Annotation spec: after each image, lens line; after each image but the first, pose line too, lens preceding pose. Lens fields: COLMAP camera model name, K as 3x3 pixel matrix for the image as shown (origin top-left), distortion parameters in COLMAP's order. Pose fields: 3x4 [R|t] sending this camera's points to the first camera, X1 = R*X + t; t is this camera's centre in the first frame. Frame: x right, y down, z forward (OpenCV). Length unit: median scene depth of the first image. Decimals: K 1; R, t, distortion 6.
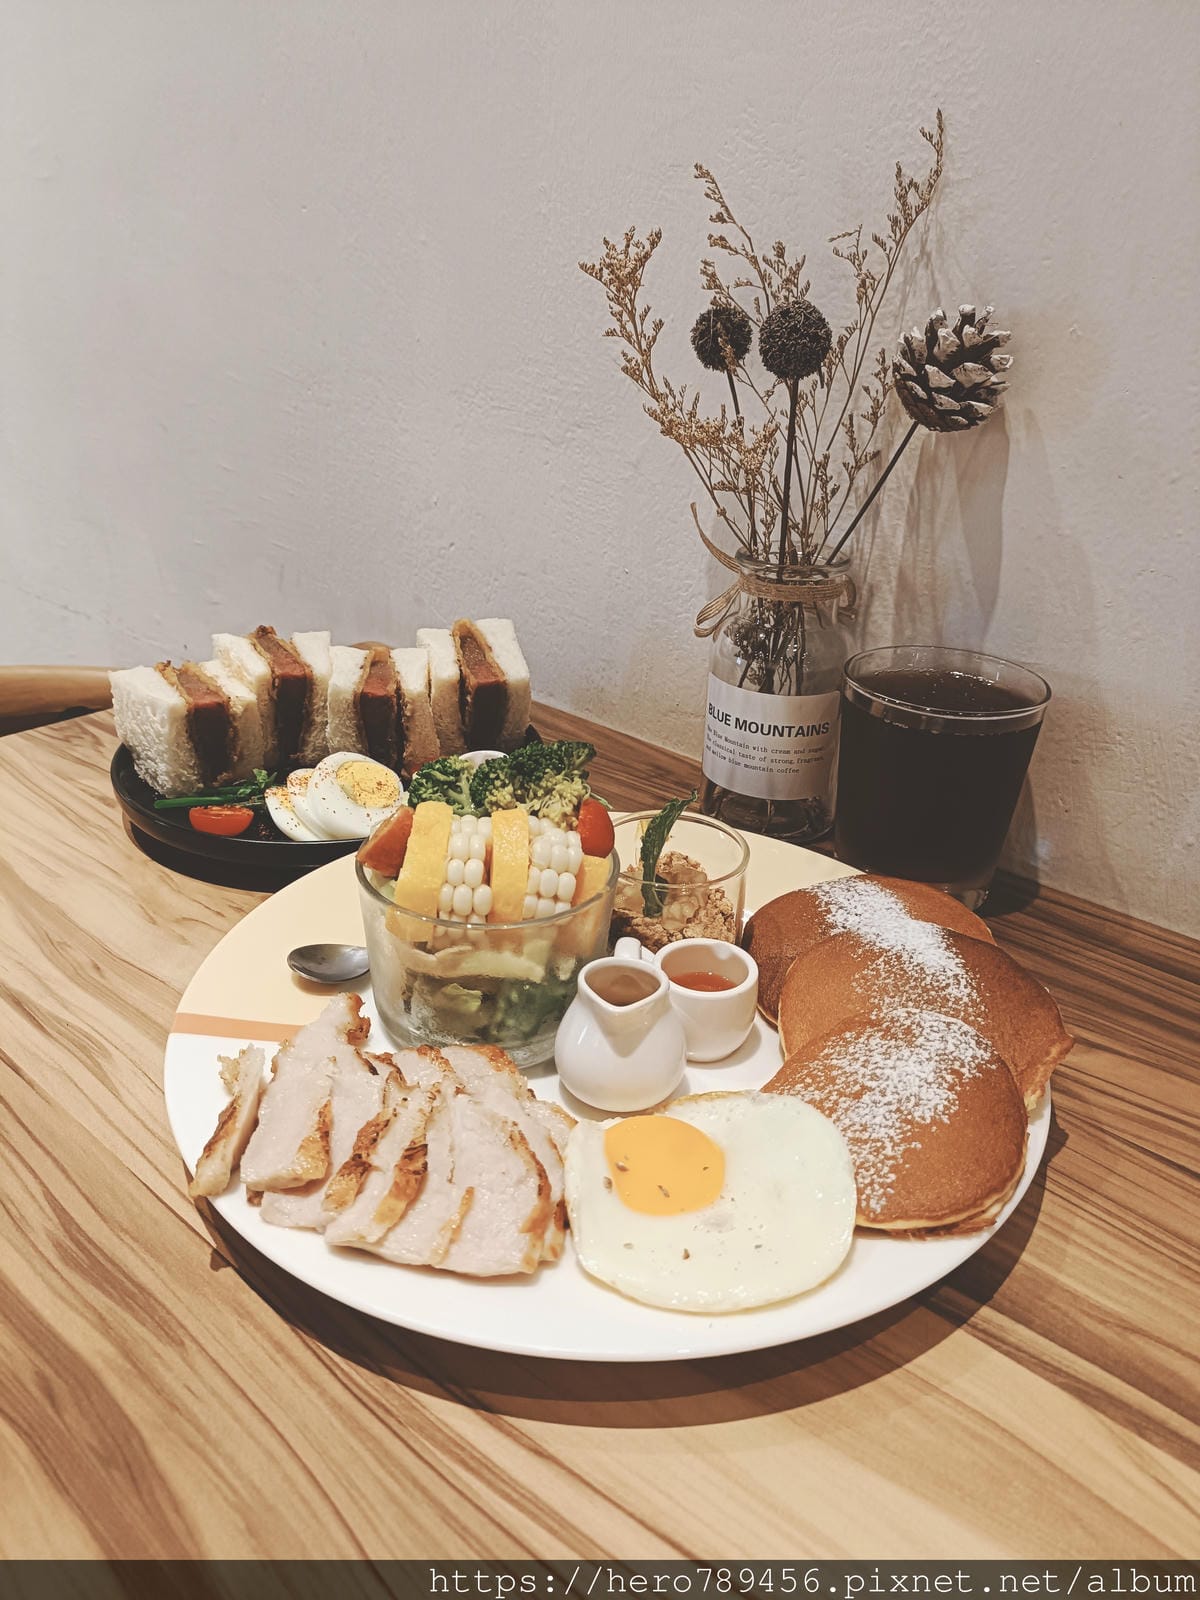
lens RADIAL K [[1250.5, 0, 597.5], [0, 1250.5, 788.8], [0, 0, 1]] dist [0.018322, 0.007877]
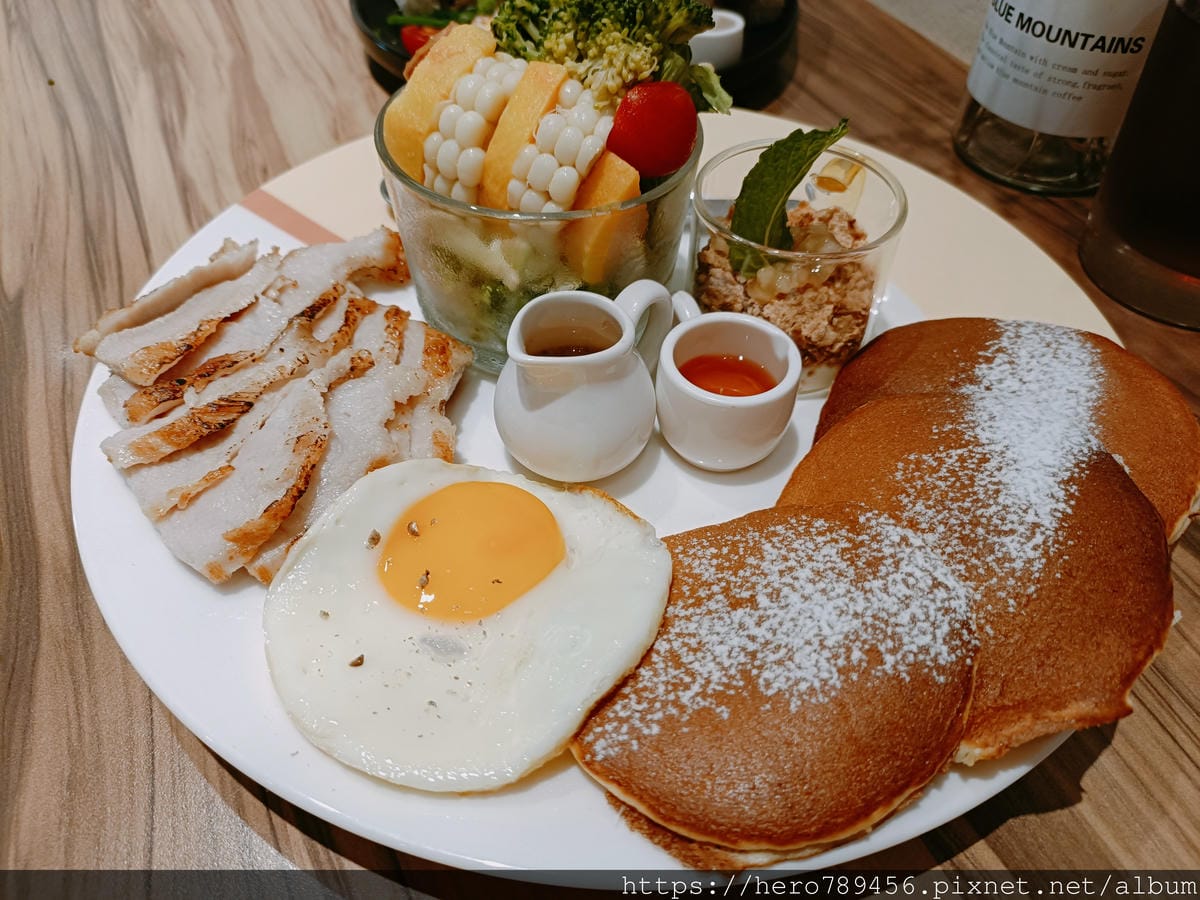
lens RADIAL K [[937.9, 0, 597.9], [0, 937.9, 459.6], [0, 0, 1]] dist [0.018322, 0.007877]
pose [[0.778418, 0.447943, -0.439787, 0.327039], [-0.258111, 0.867009, 0.426233, -0.026936], [0.572227, -0.218274, 0.790514, 0.535829]]
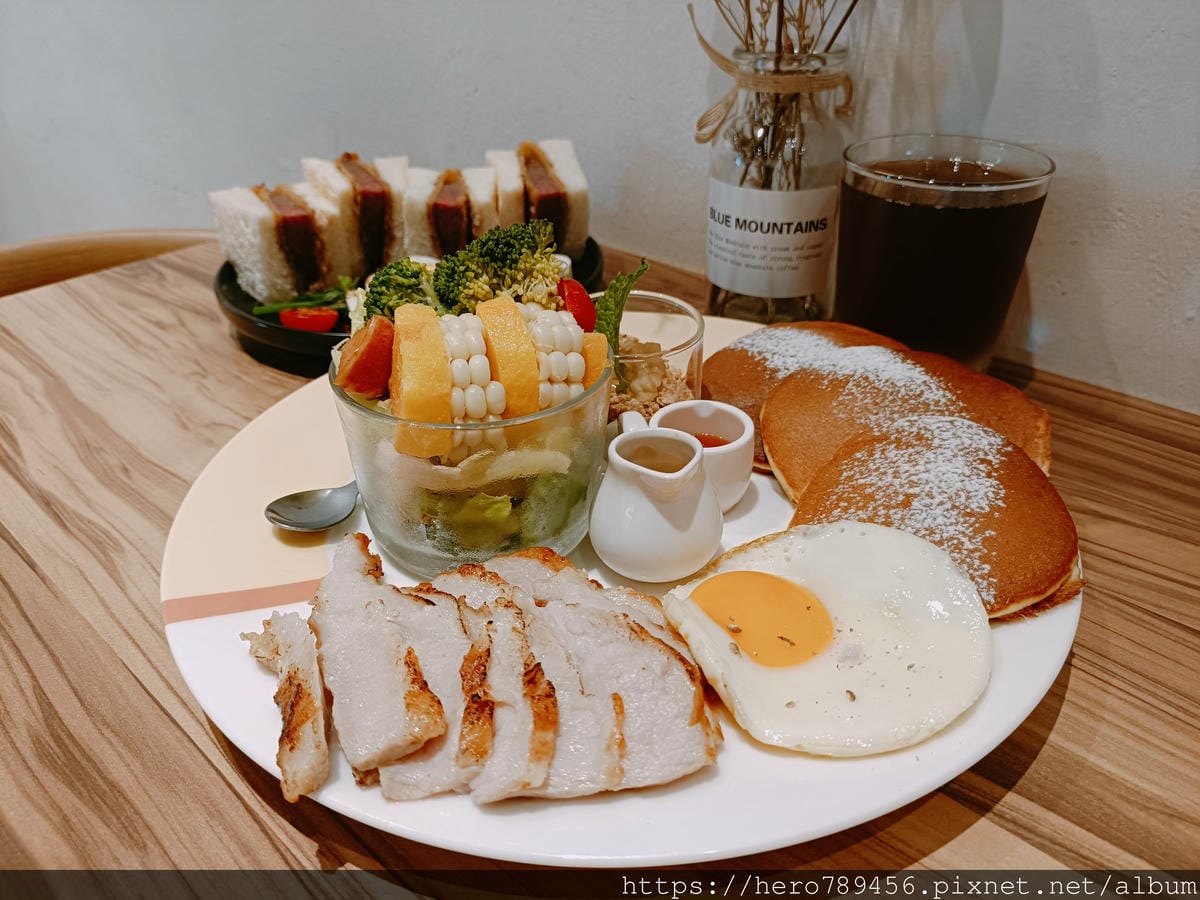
lens RADIAL K [[937.9, 0, 600.8], [0, 937.9, 454.1], [0, 0, 1]] dist [0.018322, 0.007877]
pose [[0.940724, -0.216281, 0.261269, -0.210783], [0.186813, 0.973337, 0.133099, 0.053087], [-0.283090, -0.076401, 0.956045, 0.322860]]
